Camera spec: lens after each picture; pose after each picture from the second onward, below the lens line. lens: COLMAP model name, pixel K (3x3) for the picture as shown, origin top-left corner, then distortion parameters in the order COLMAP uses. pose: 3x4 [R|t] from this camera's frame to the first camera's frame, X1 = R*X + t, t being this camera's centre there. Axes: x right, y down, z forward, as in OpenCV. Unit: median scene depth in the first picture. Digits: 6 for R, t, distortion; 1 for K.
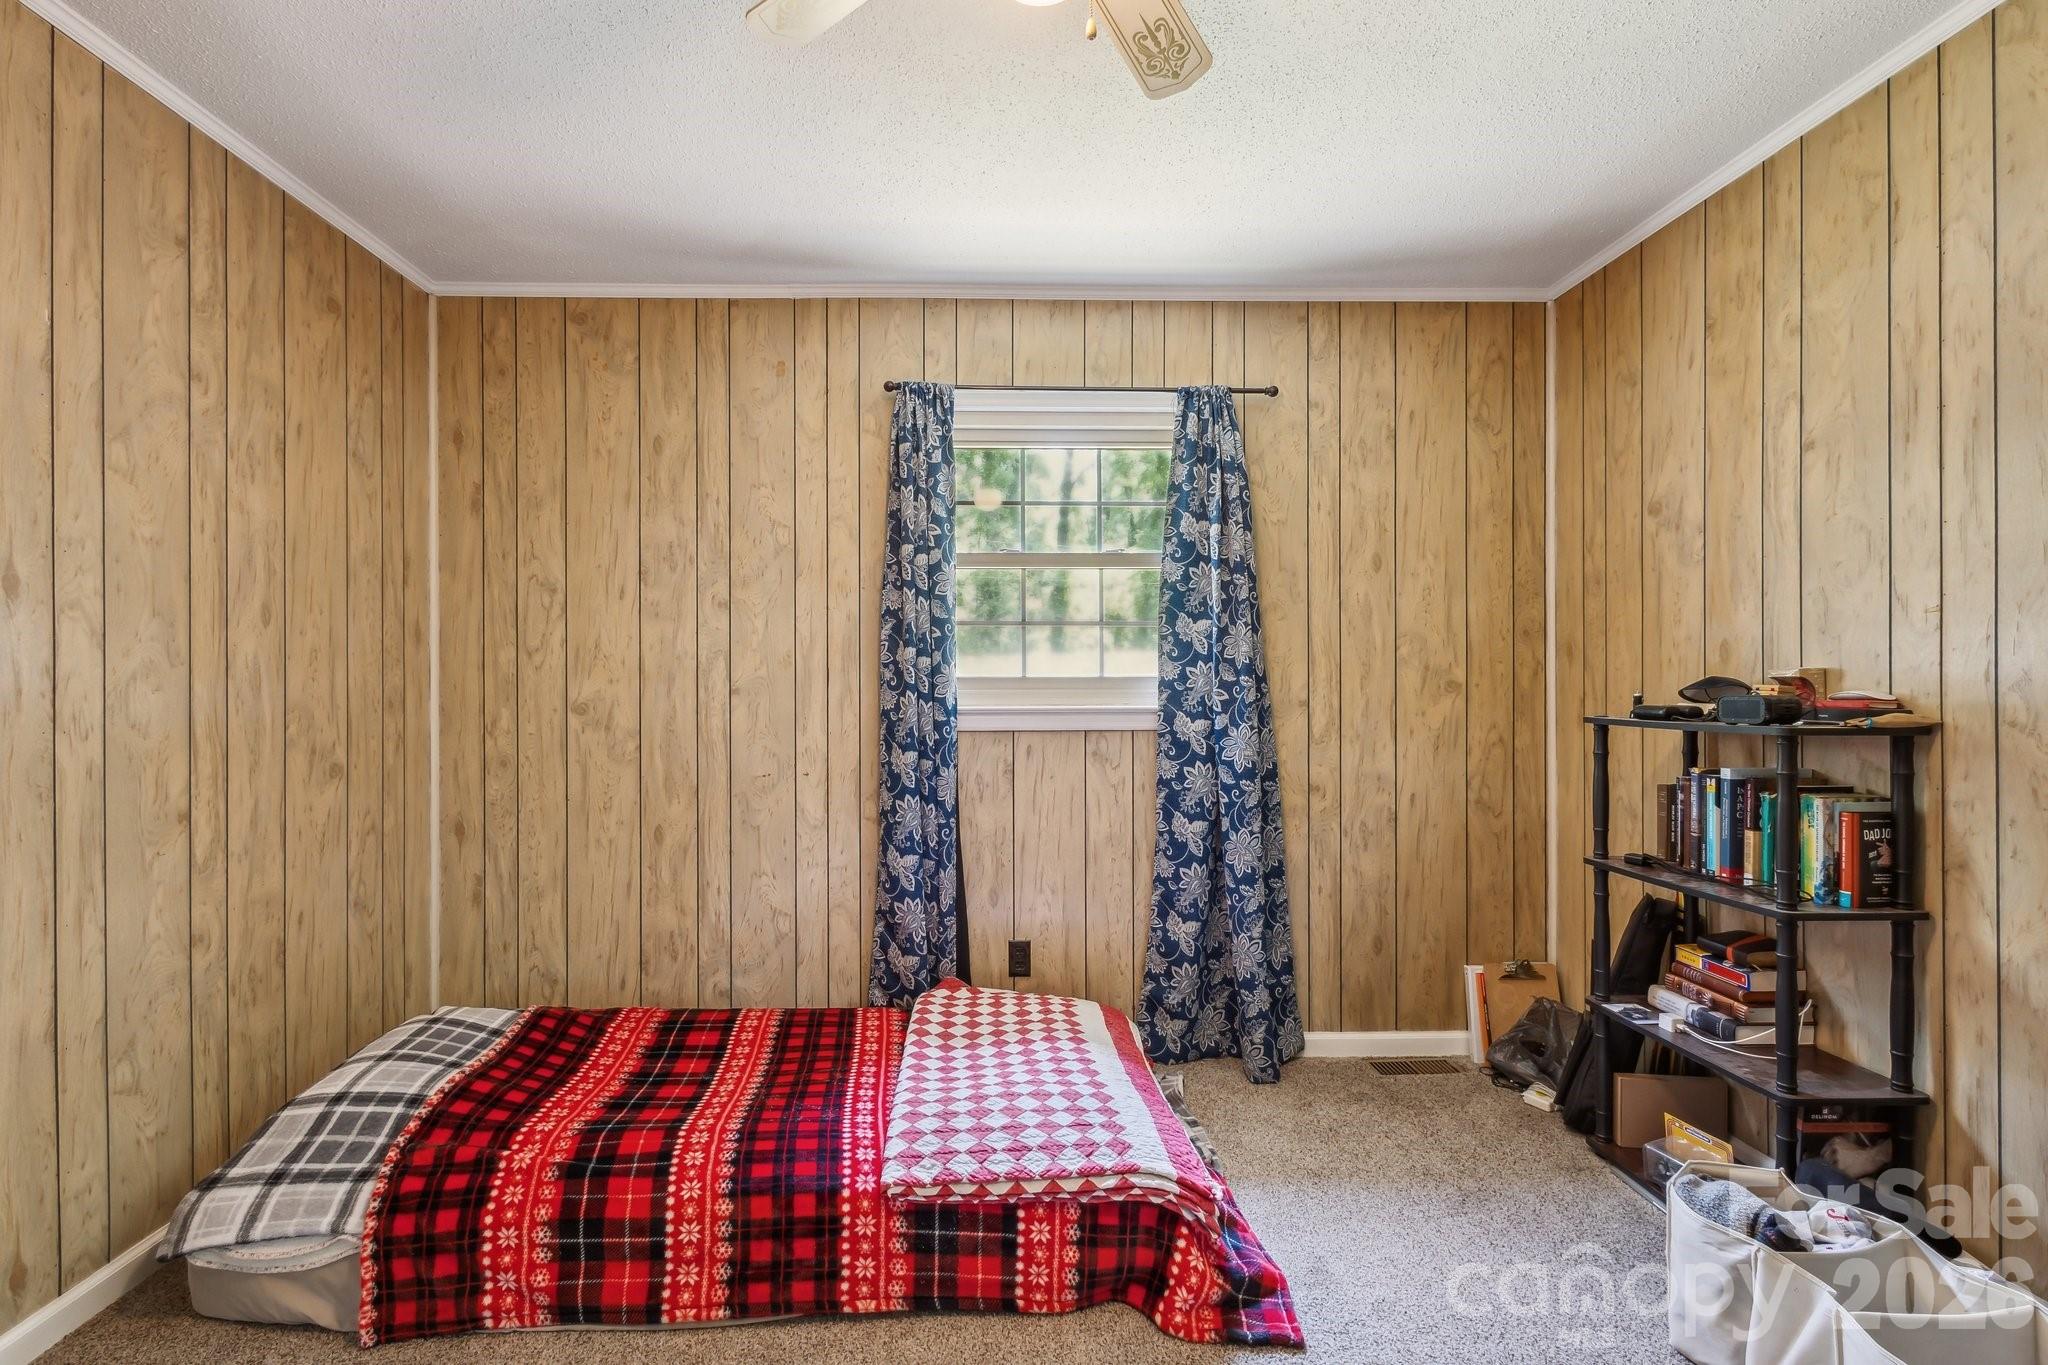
lens RADIAL K [[951.8, 0, 1003.8], [0, 951.8, 681.3], [0, 0, 1]] dist [0.002610, 0.000070]
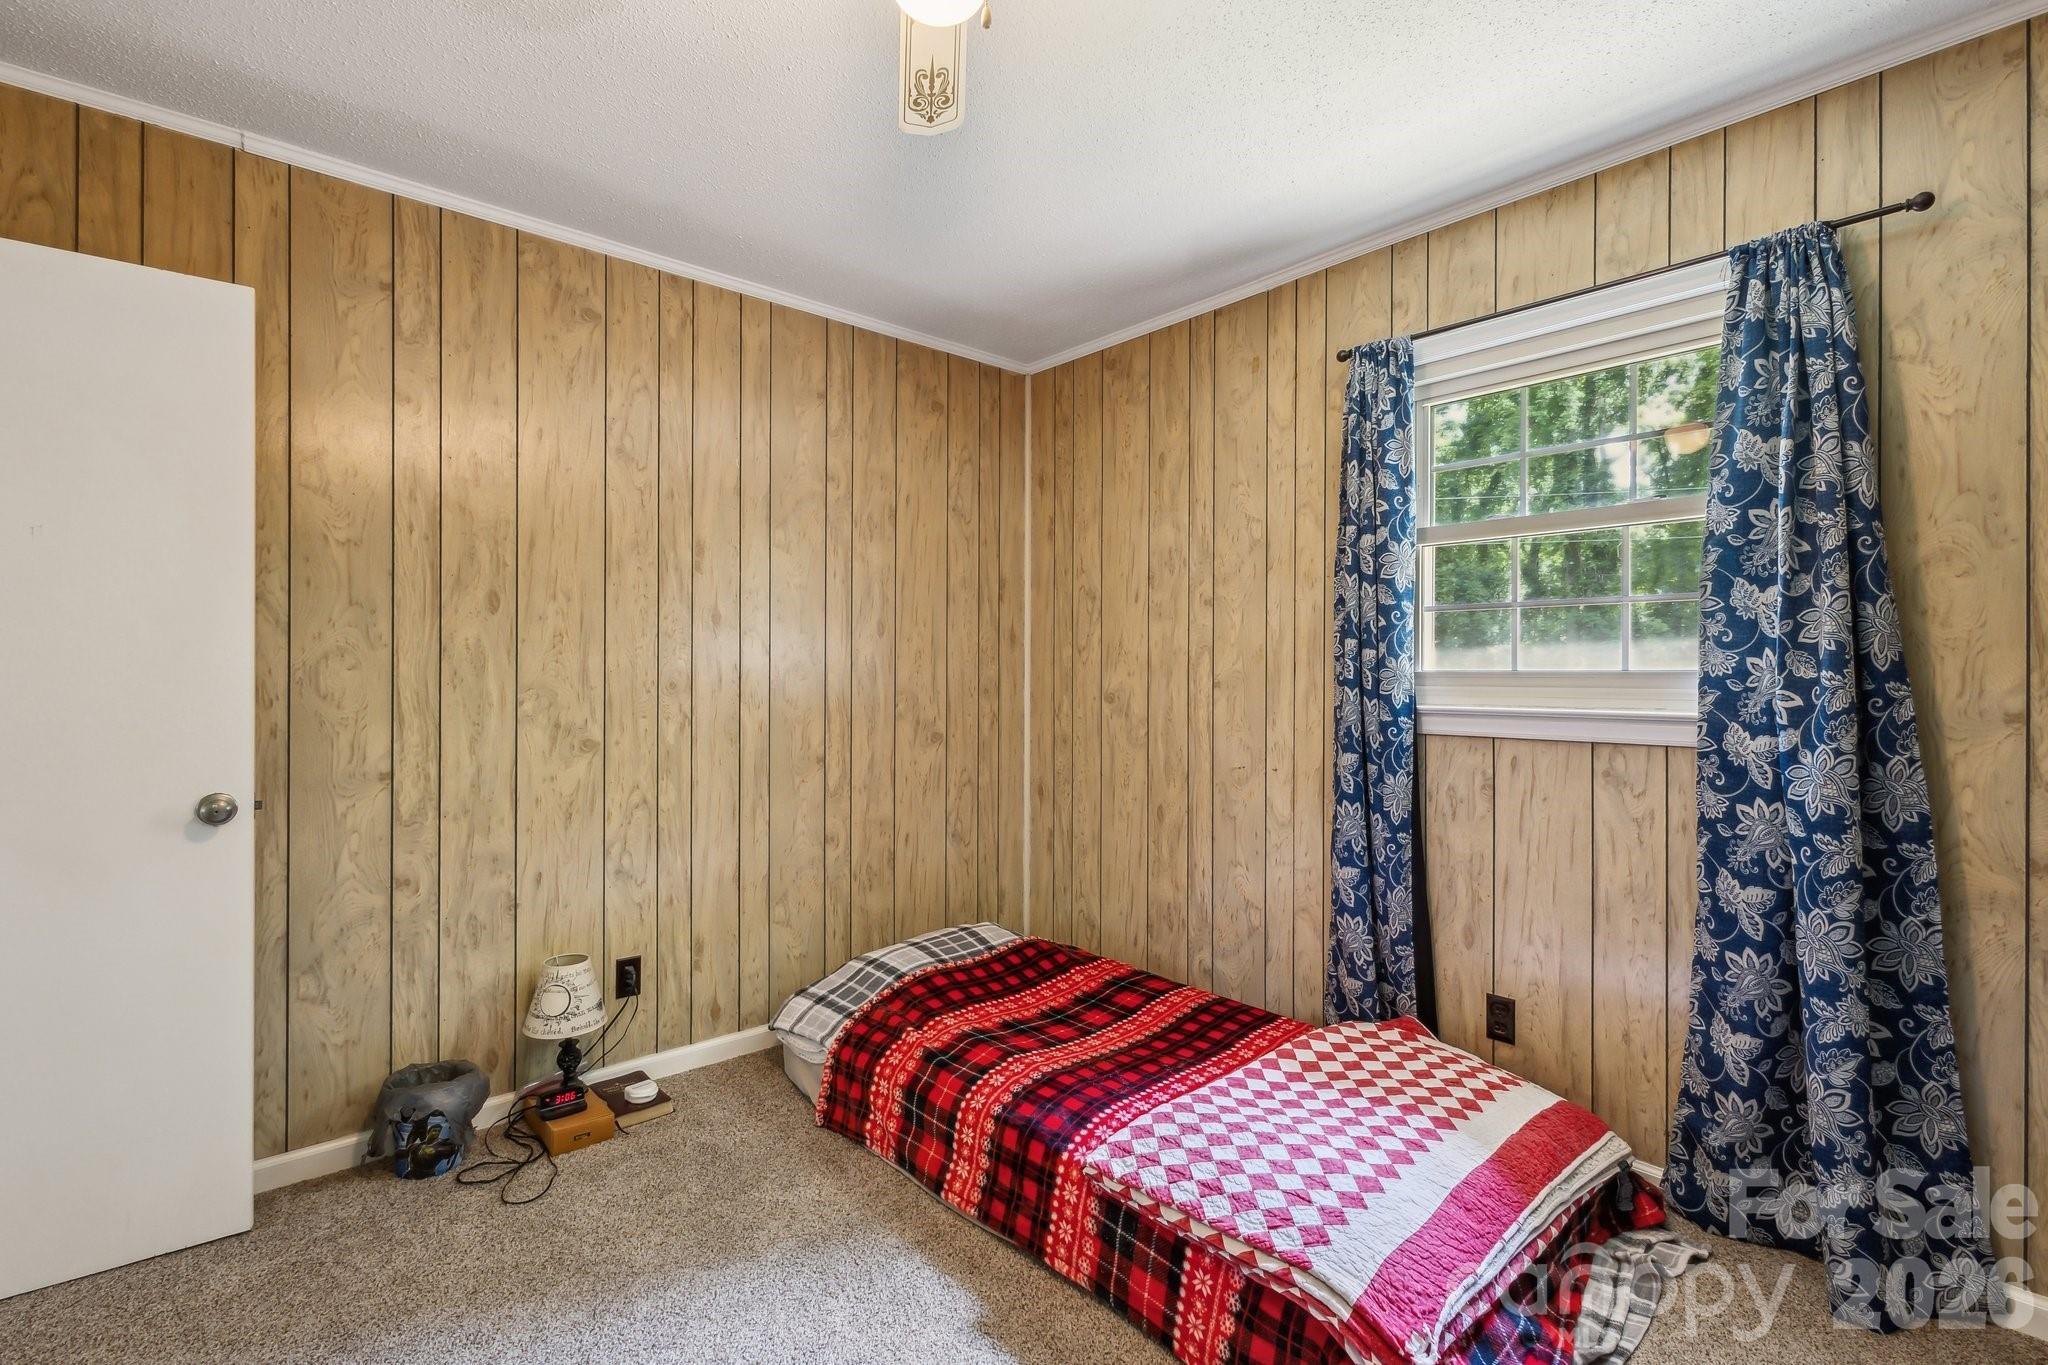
lens RADIAL K [[945.8, 0, 1028.3], [0, 945.8, 670.3], [0, 0, 1]] dist [0.003054, 0.000030]
pose [[0.642682, 0.001057, -0.766132, 0.401439], [-0.003221, 0.999994, -0.001323, -0.003302], [0.766126, 0.003318, 0.642682, 0.185495]]
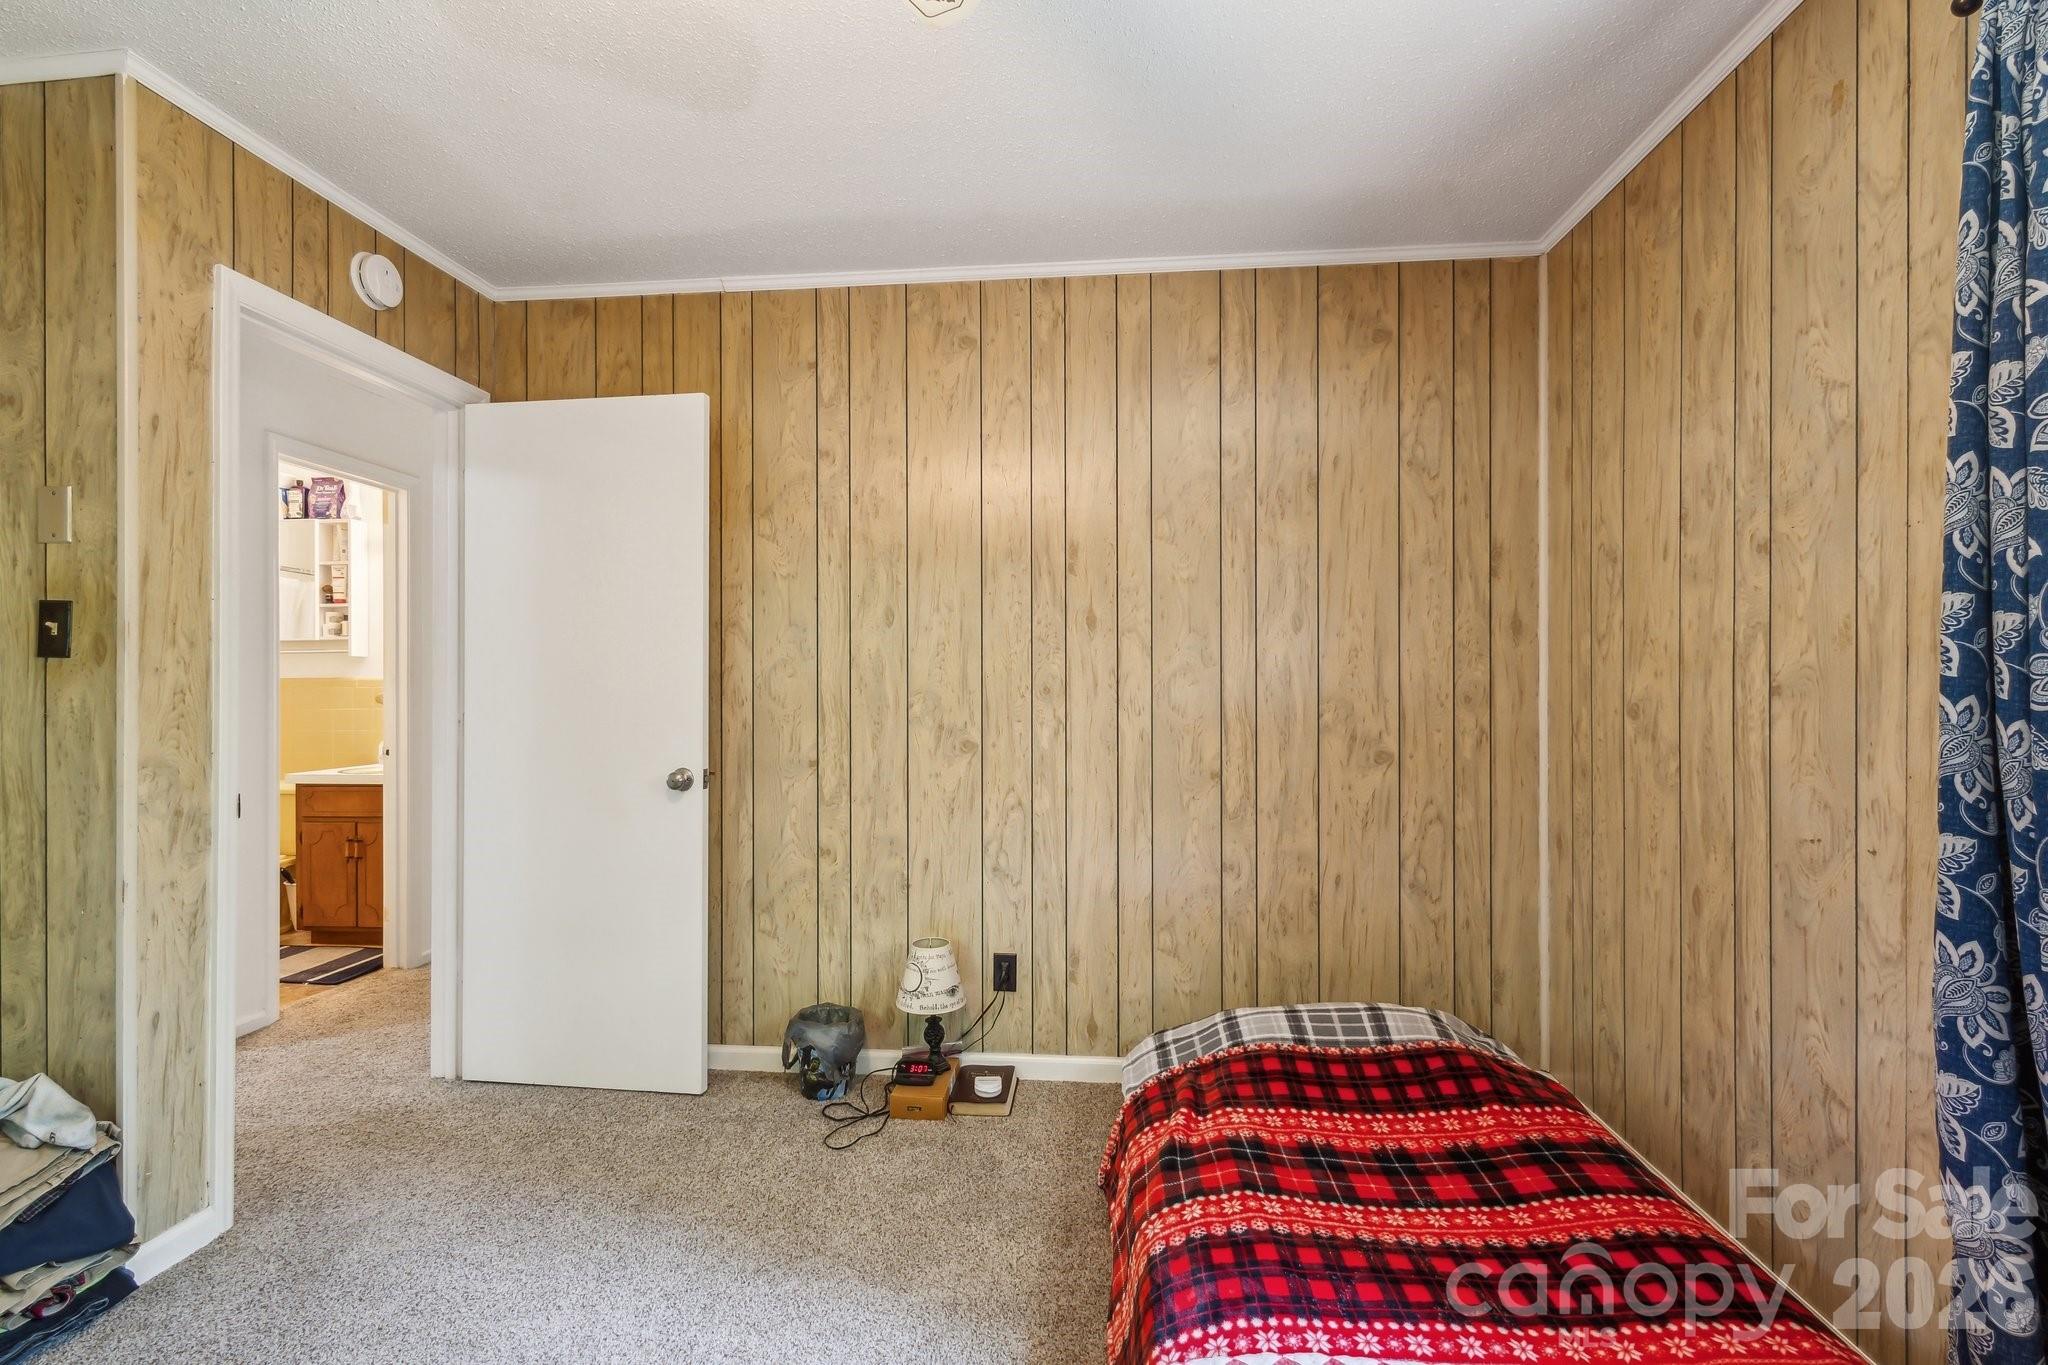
lens RADIAL K [[940.5, 0, 1024.0], [0, 940.5, 682.5], [0, 0, 1]] dist [0.008131, -0.004058]
pose [[-0.124413, 0.002656, -0.992227, 0.381561], [0.005265, 0.999984, 0.002017, 0.002162], [0.992217, -0.004973, -0.124425, 0.643361]]
